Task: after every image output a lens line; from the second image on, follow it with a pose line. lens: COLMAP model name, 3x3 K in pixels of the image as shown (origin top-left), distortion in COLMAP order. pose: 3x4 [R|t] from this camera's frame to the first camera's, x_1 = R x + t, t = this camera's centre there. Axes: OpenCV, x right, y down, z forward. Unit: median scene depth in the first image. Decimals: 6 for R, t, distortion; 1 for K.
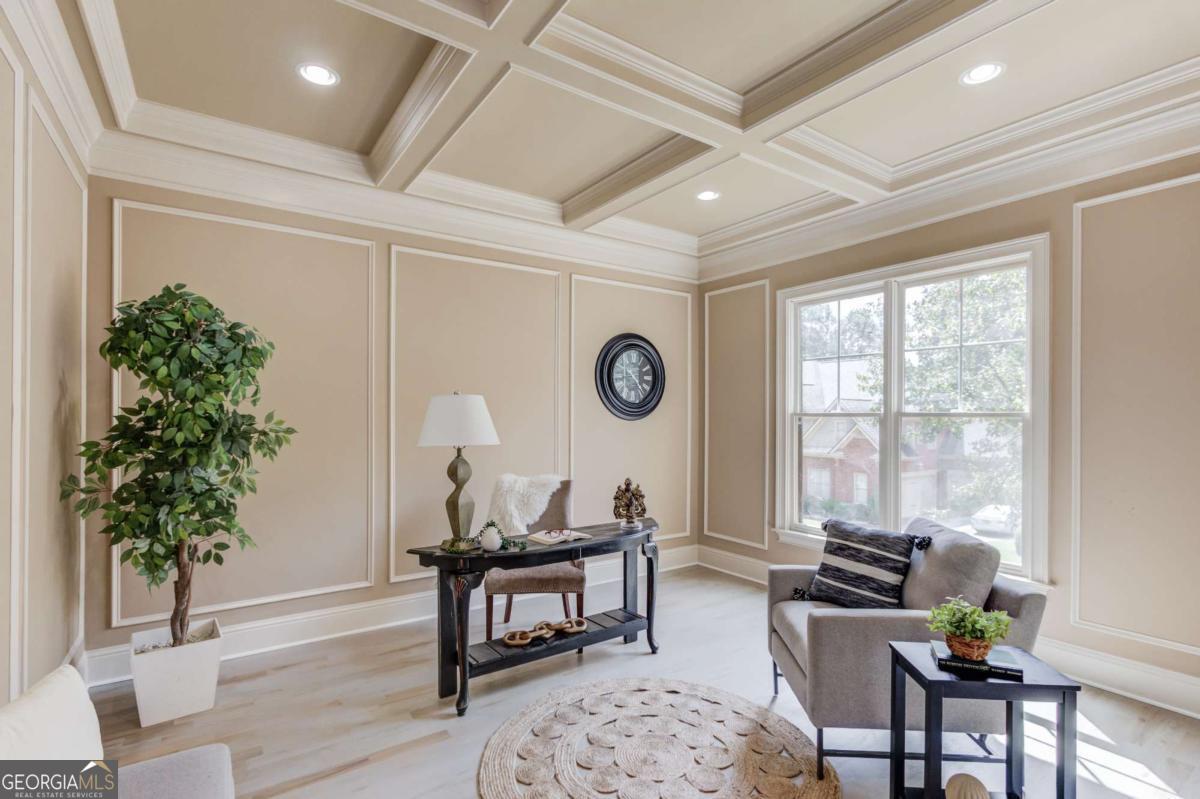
lens RADIAL K [[564.8, 0, 600.0], [0, 564.8, 412.8], [0, 0, 1]] dist [-0.004304, 0.002452]
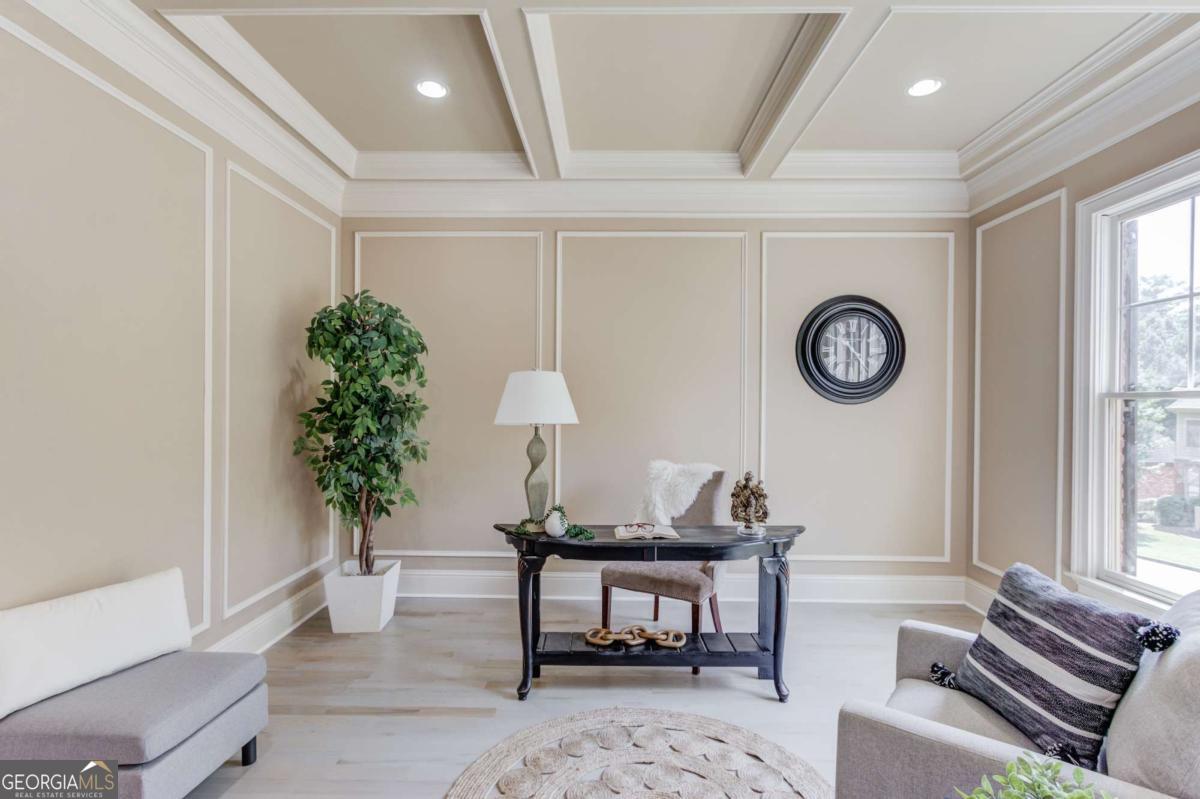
lens RADIAL K [[564.8, 0, 600.1], [0, 564.8, 403.4], [0, 0, 1]] dist [-0.004304, 0.002452]
pose [[0.814811, 0.004210, -0.579712, 0.347013], [-0.002967, 0.999991, 0.003091, 0.016534], [0.579720, -0.000799, 0.814816, 0.229987]]
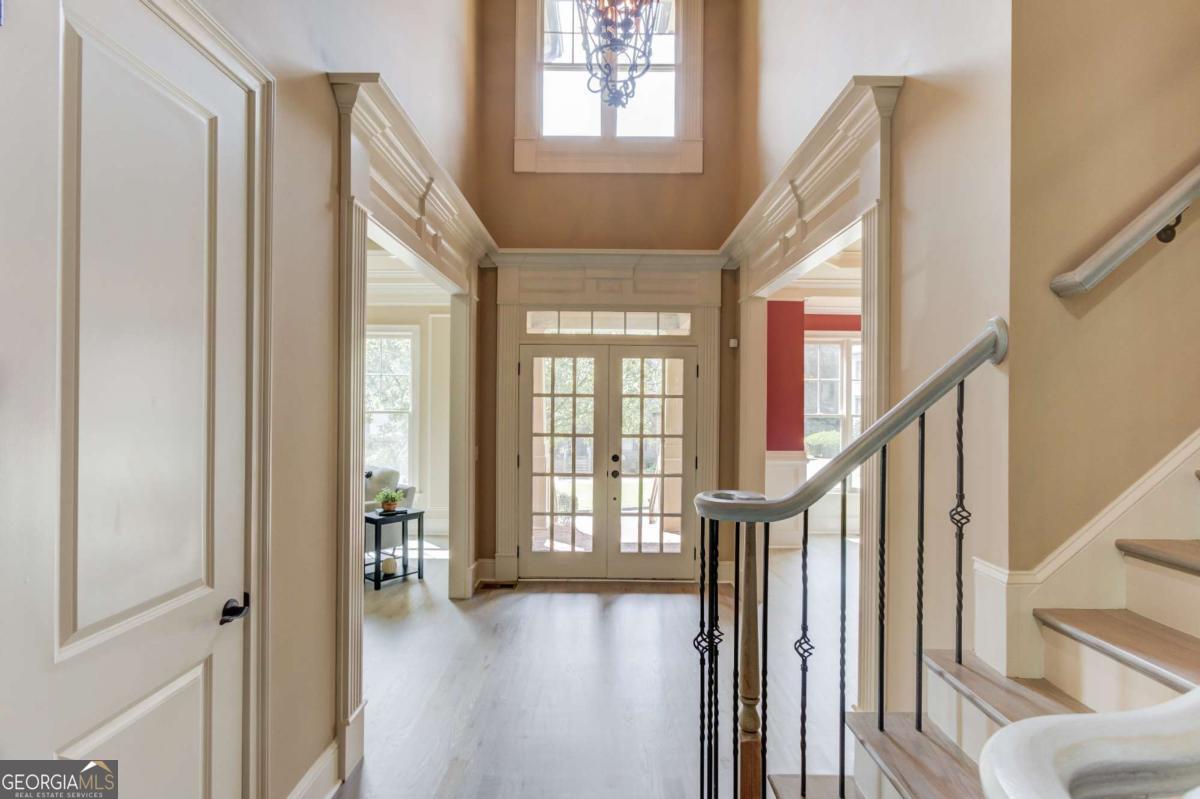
lens RADIAL K [[564.8, 0, 599.6], [0, 564.8, 400.4], [0, 0, 1]] dist [-0.004304, 0.002452]
pose [[0.569357, 0.001850, 0.822088, -0.520188], [-0.005268, 0.999985, 0.001398, -0.046555], [-0.822074, -0.005127, 0.569358, -0.709901]]
